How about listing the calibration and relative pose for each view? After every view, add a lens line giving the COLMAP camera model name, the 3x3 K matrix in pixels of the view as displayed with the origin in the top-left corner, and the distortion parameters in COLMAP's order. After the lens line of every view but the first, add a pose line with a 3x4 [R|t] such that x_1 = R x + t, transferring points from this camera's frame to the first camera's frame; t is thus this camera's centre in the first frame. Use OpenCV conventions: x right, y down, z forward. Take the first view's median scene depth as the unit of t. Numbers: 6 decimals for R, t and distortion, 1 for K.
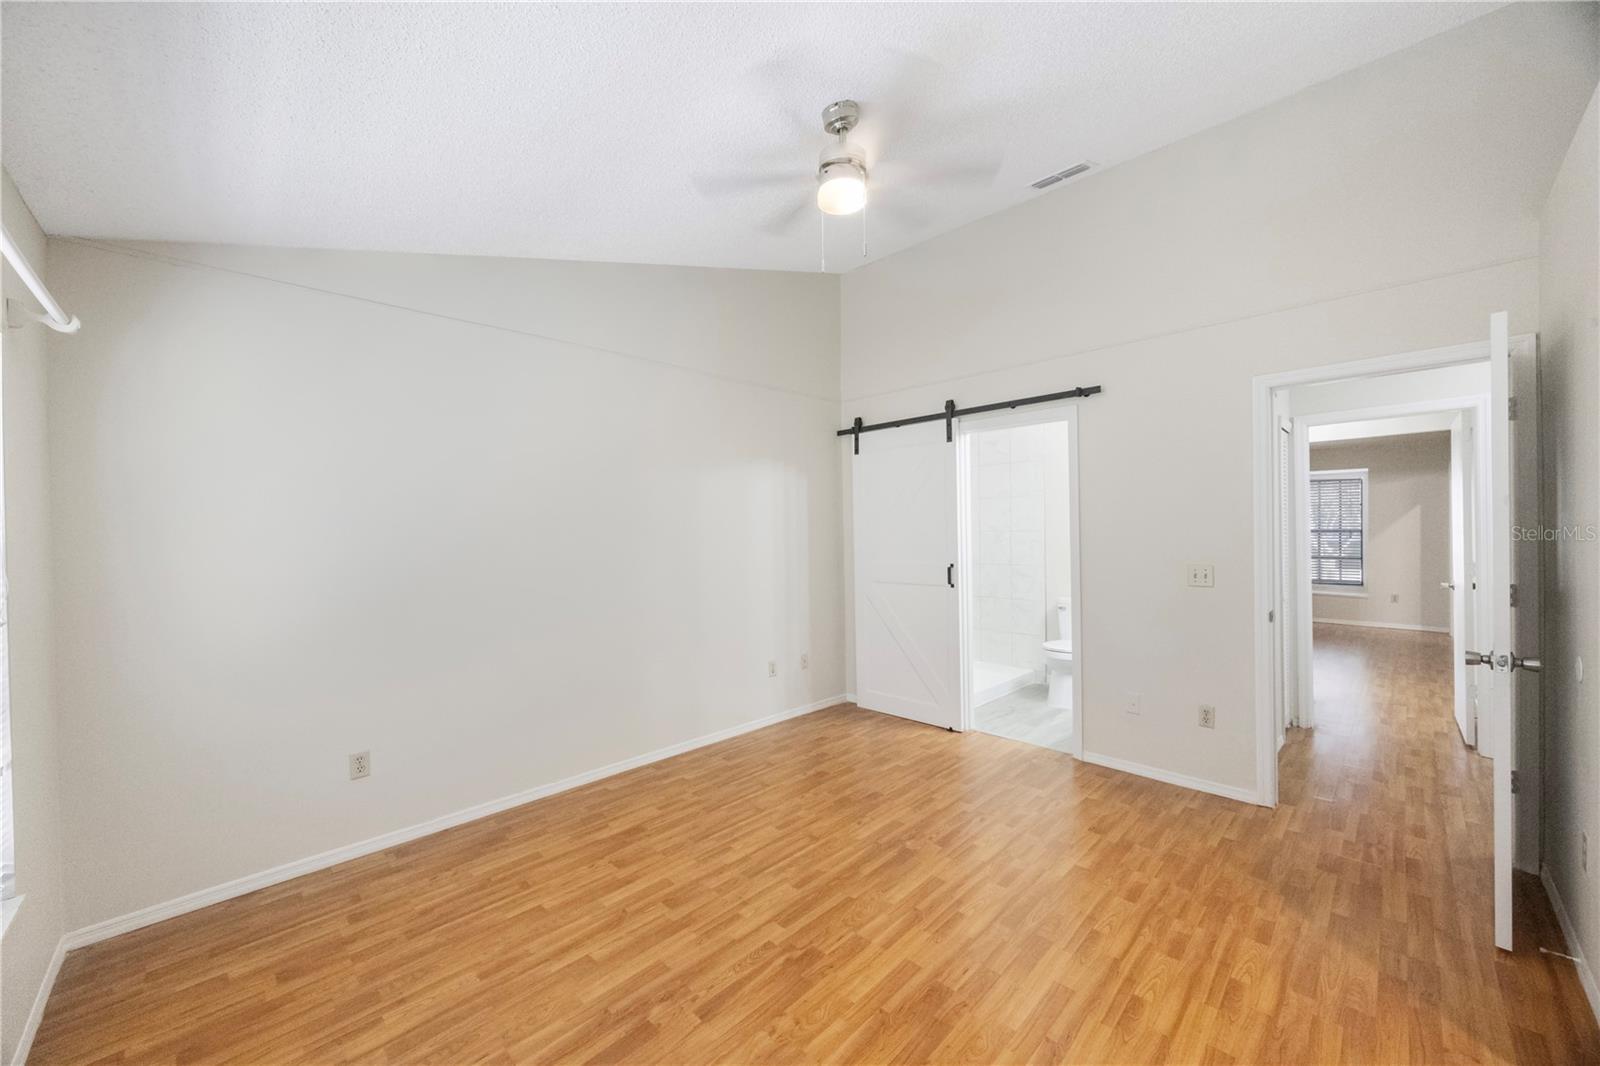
lens RADIAL K [[607.6, 0, 799.4], [0, 607.6, 536.7], [0, 0, 1]] dist [0.003587, 0.000572]
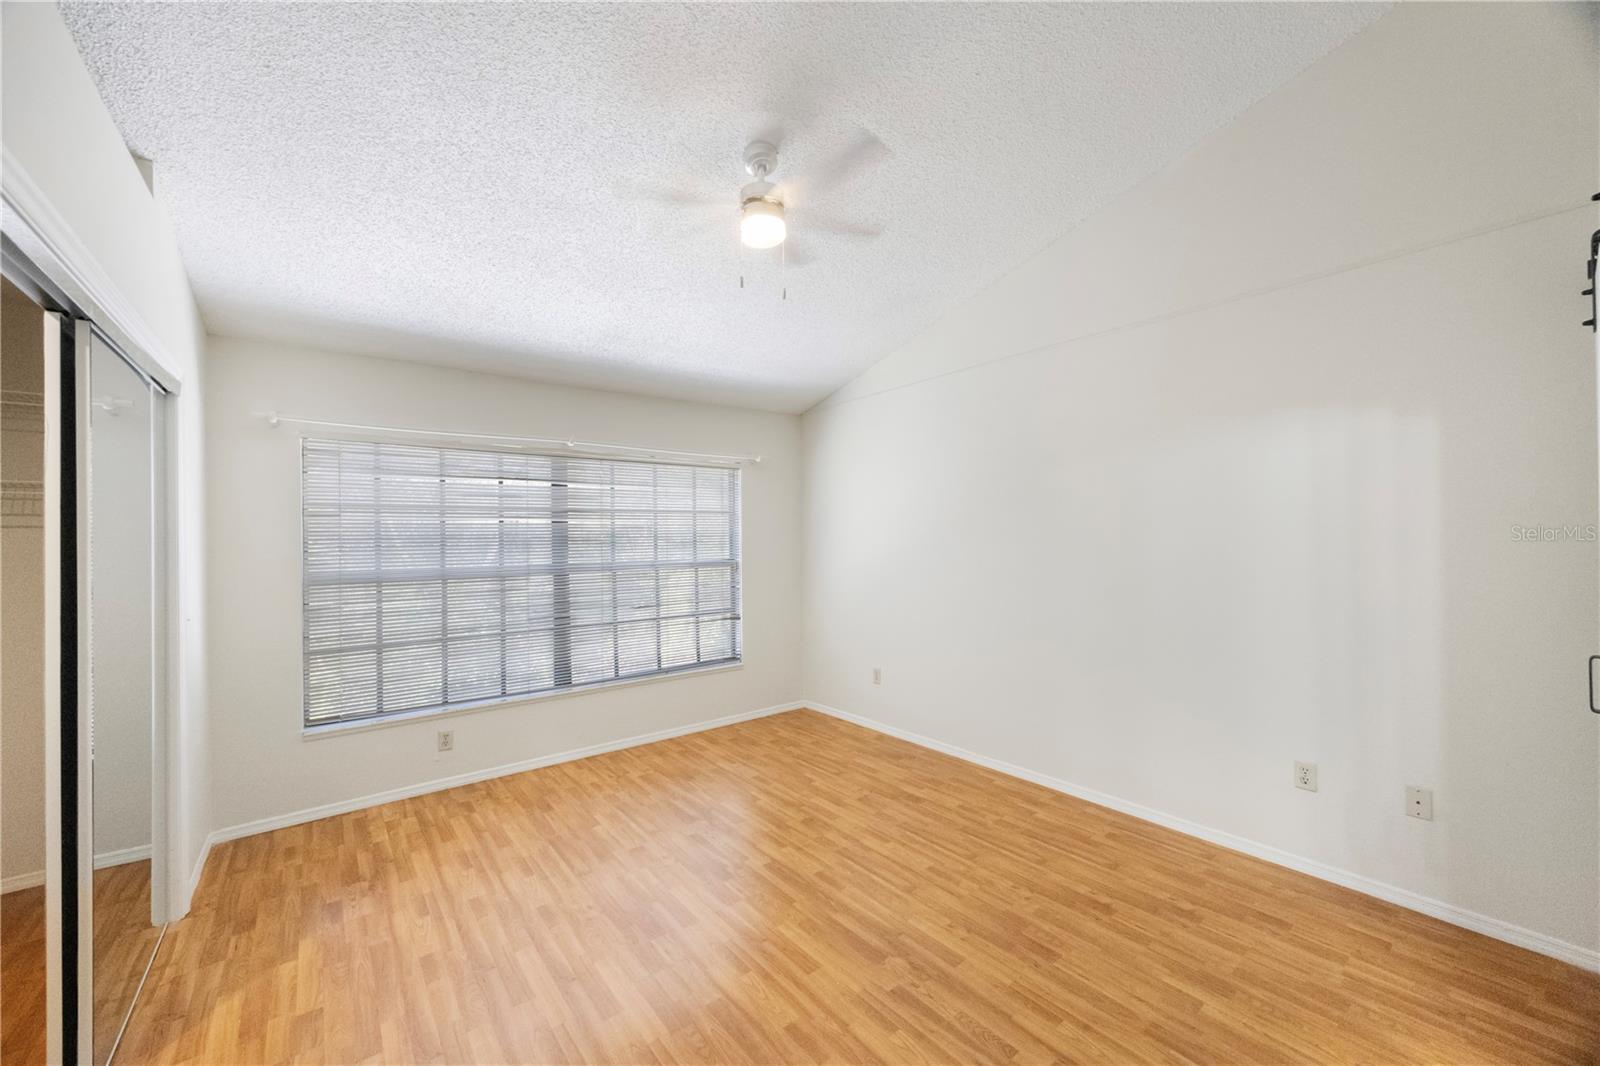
lens RADIAL K [[607.6, 0, 795.3], [0, 607.6, 503.9], [0, 0, 1]] dist [0.003587, 0.000572]
pose [[-0.126372, -0.041811, -0.991101, 0.909522], [0.007360, 0.999044, -0.043084, -0.023061], [0.991956, -0.012739, -0.125944, 0.923552]]
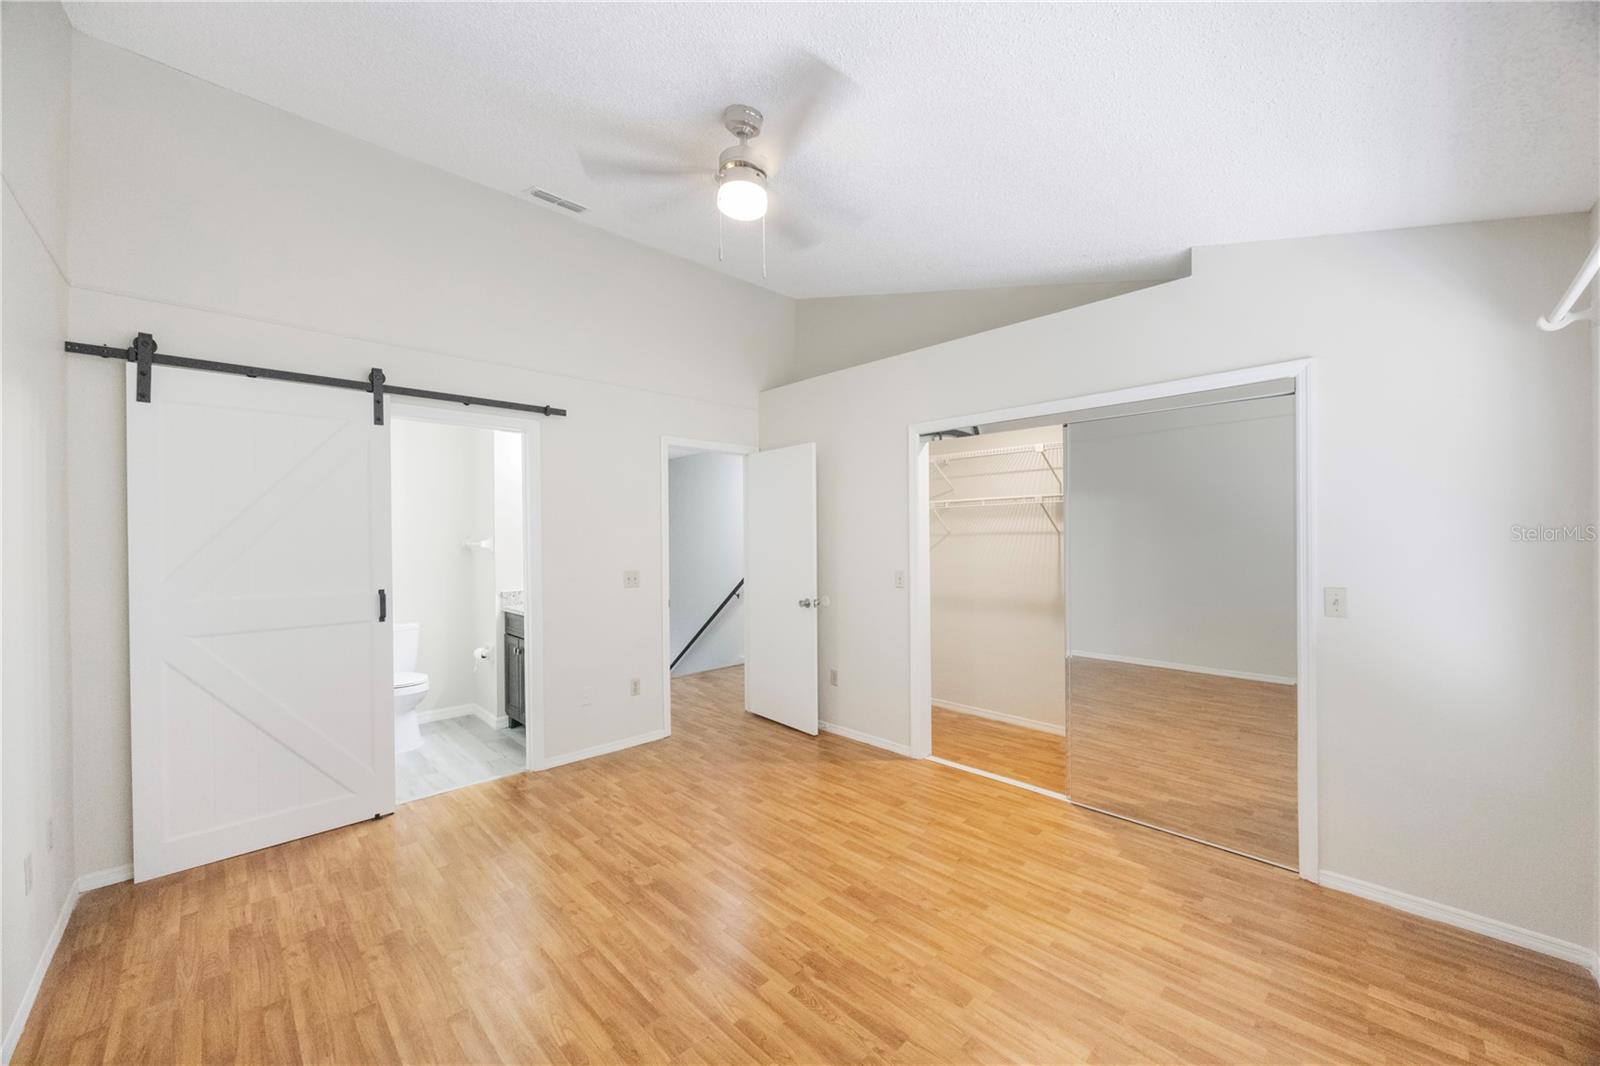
lens RADIAL K [[607.6, 0, 797.5], [0, 607.6, 538.2], [0, 0, 1]] dist [0.003587, 0.000572]
pose [[0.019532, 0.010801, 0.999751, -0.700259], [0.019441, 0.999748, -0.011180, -0.000456], [-0.999620, 0.019655, 0.019317, 0.695958]]
